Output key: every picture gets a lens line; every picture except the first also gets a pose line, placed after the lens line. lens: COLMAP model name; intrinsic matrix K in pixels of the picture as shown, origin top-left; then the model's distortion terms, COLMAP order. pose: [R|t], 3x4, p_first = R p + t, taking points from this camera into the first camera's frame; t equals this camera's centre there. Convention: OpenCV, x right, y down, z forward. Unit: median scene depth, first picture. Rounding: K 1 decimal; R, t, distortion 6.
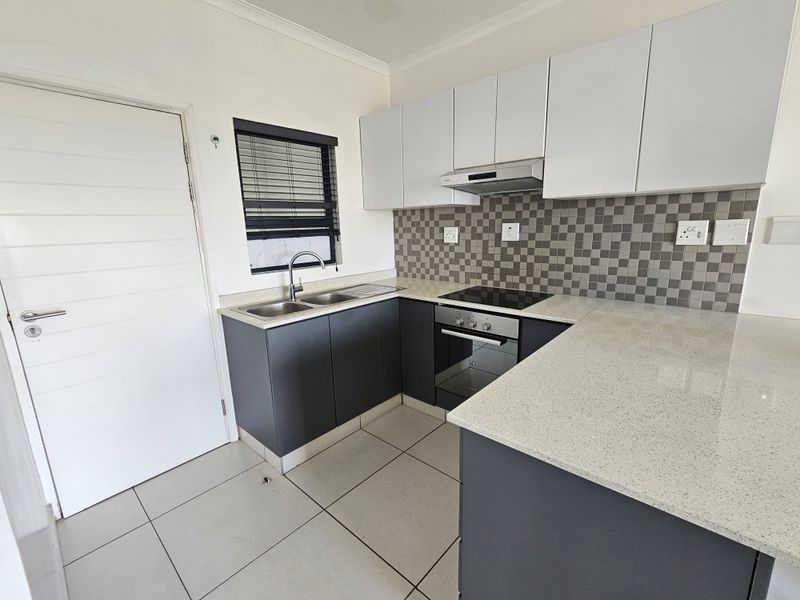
lens RADIAL K [[354.4, 0, 400.8], [0, 354.4, 300.5], [0, 0, 1]] dist [-0.001009, -0.001056]
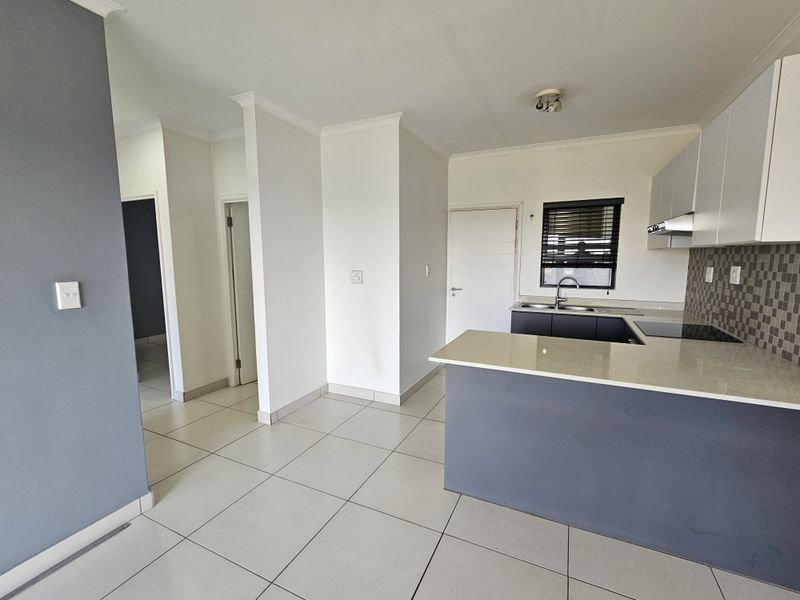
lens RADIAL K [[354.4, 0, 404.3], [0, 354.4, 301.6], [0, 0, 1]] dist [-0.001009, -0.001056]
pose [[0.287073, 0.147497, -0.946485, 1.073759], [-0.206100, 0.974444, 0.089343, -0.021498], [0.935474, 0.169422, 0.310136, -0.166147]]
